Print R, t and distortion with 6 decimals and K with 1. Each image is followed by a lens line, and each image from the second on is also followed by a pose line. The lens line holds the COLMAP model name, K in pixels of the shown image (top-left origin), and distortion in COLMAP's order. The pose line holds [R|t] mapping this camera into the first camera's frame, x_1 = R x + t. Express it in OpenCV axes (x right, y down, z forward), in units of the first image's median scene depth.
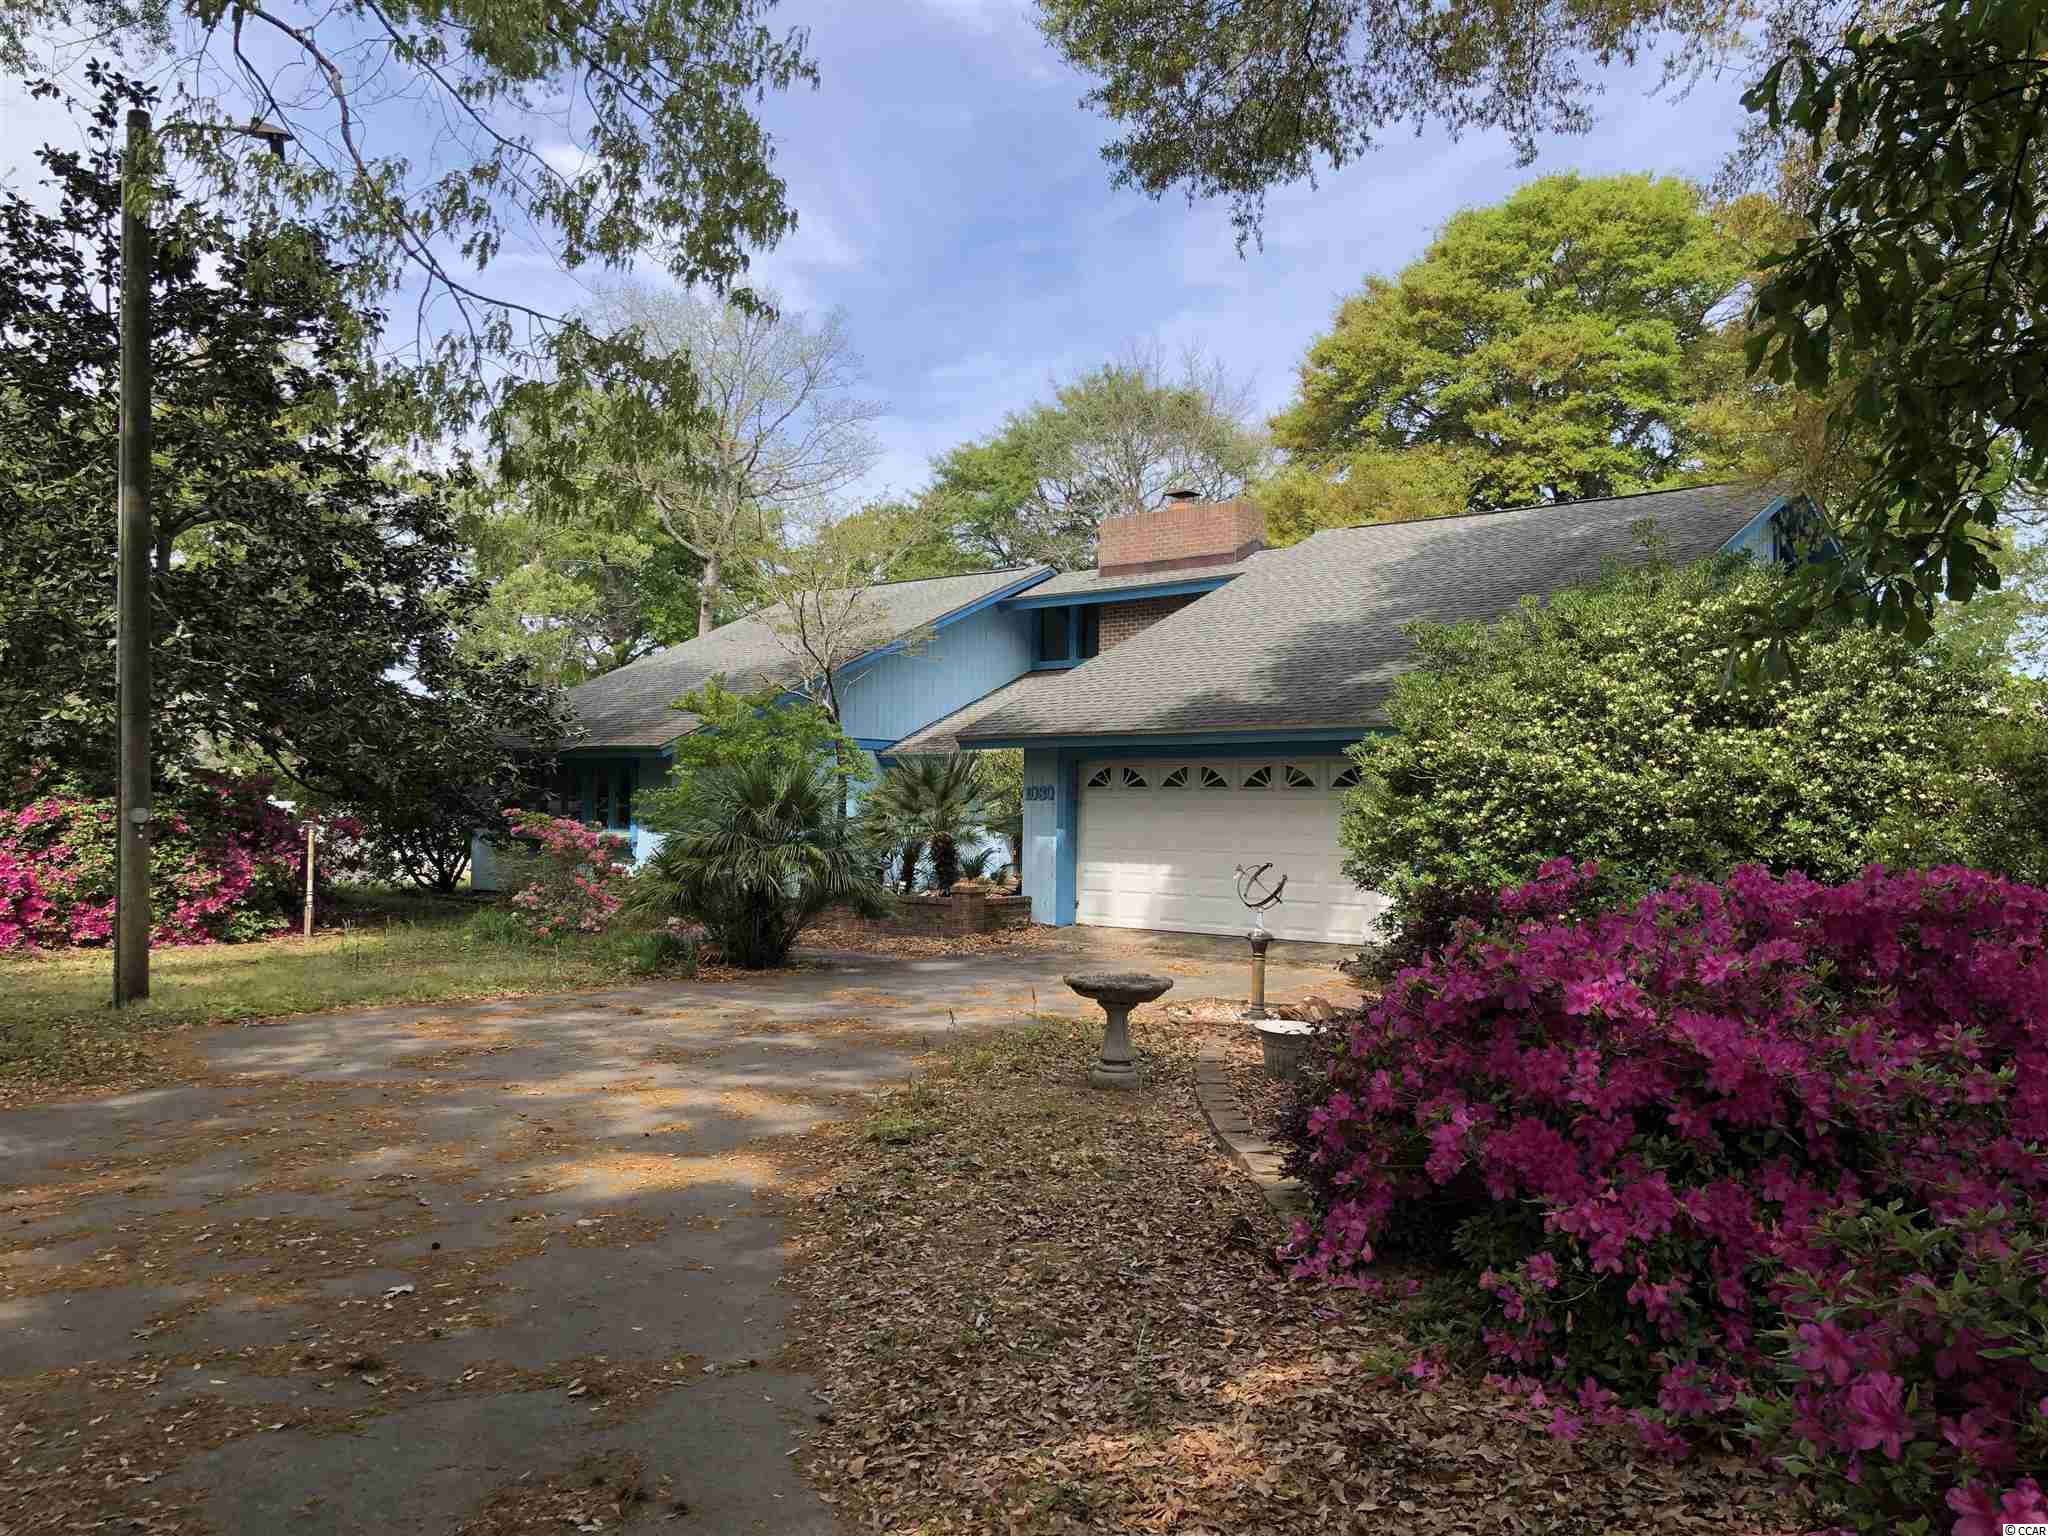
lens RADIAL K [[1676.9, 0, 1022.5], [0, 1676.9, 754.9], [0, 0, 1]] dist [0.035159, 0.001868]
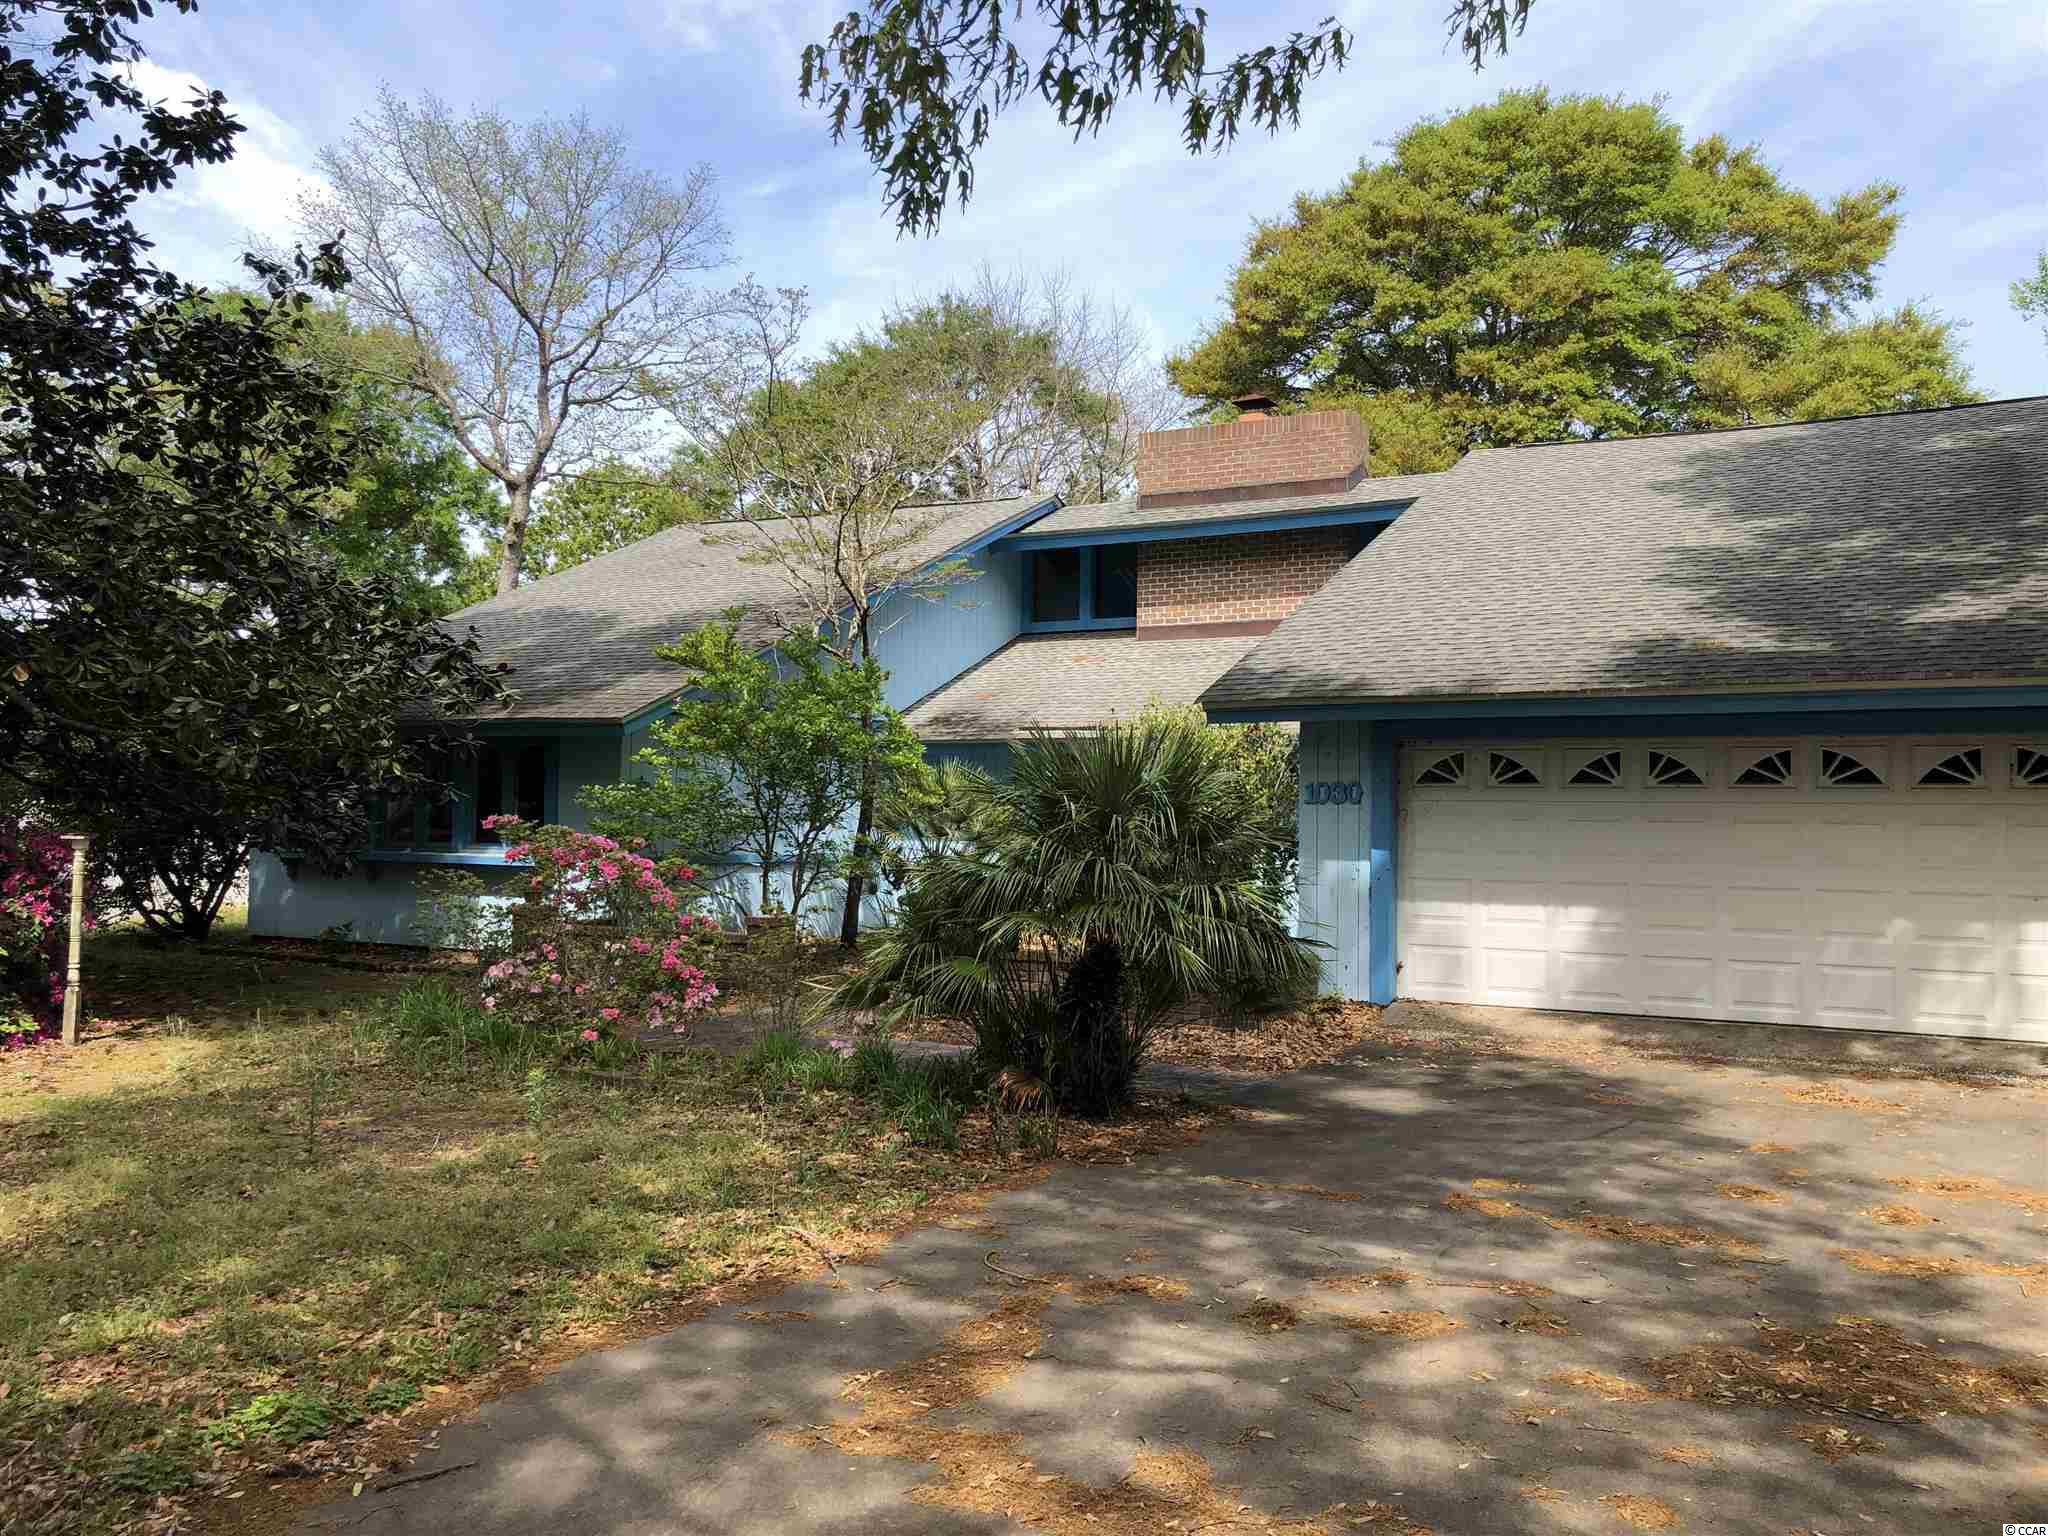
lens RADIAL K [[1667.4, 0, 1020.4], [0, 1667.4, 768.4], [0, 0, 1]] dist [0.023952, -0.005523]
pose [[0.976715, 0.007035, 0.214427, -0.243846], [-0.008097, 0.999959, 0.004072, 0.011770], [-0.214390, -0.005713, 0.976731, 0.401737]]
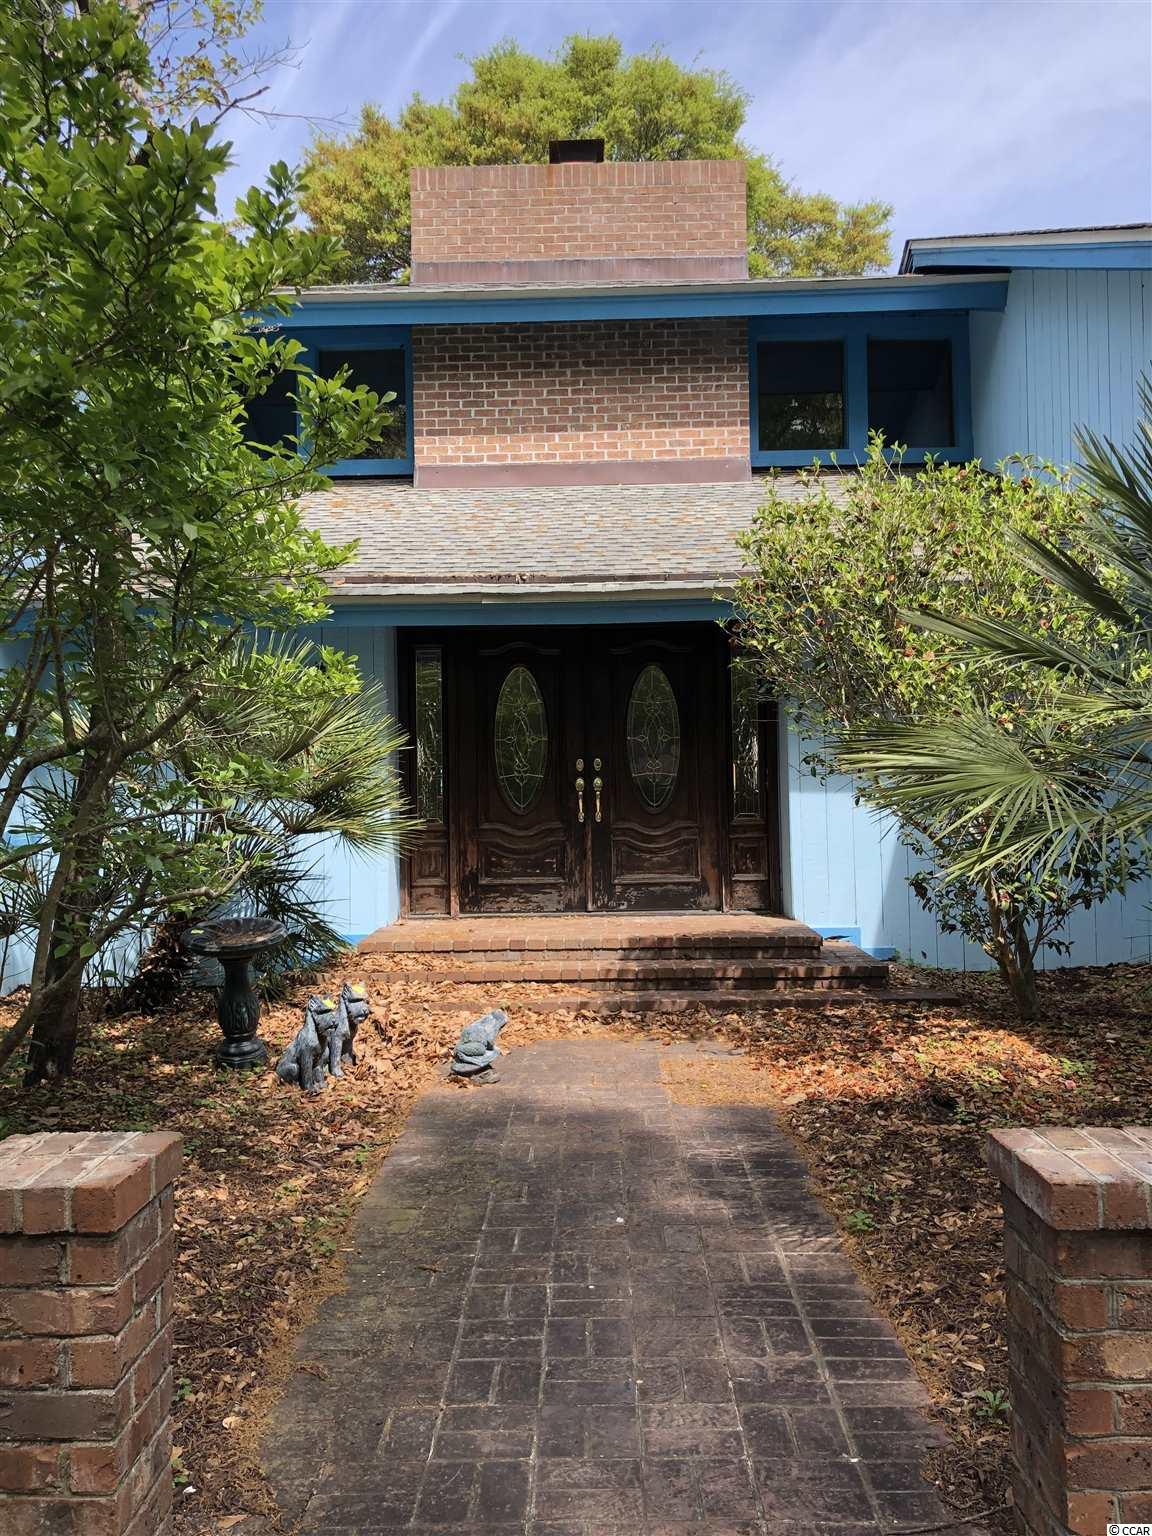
lens RADIAL K [[1250.5, 0, 576.0], [0, 1250.5, 768.0], [0, 0, 1]] dist [0.023952, -0.005523]
pose [[0.763012, -0.010657, 0.646297, -0.224163], [0.002205, 0.999901, 0.013883, 0.049529], [-0.646381, -0.009168, 0.762960, 1.120572]]
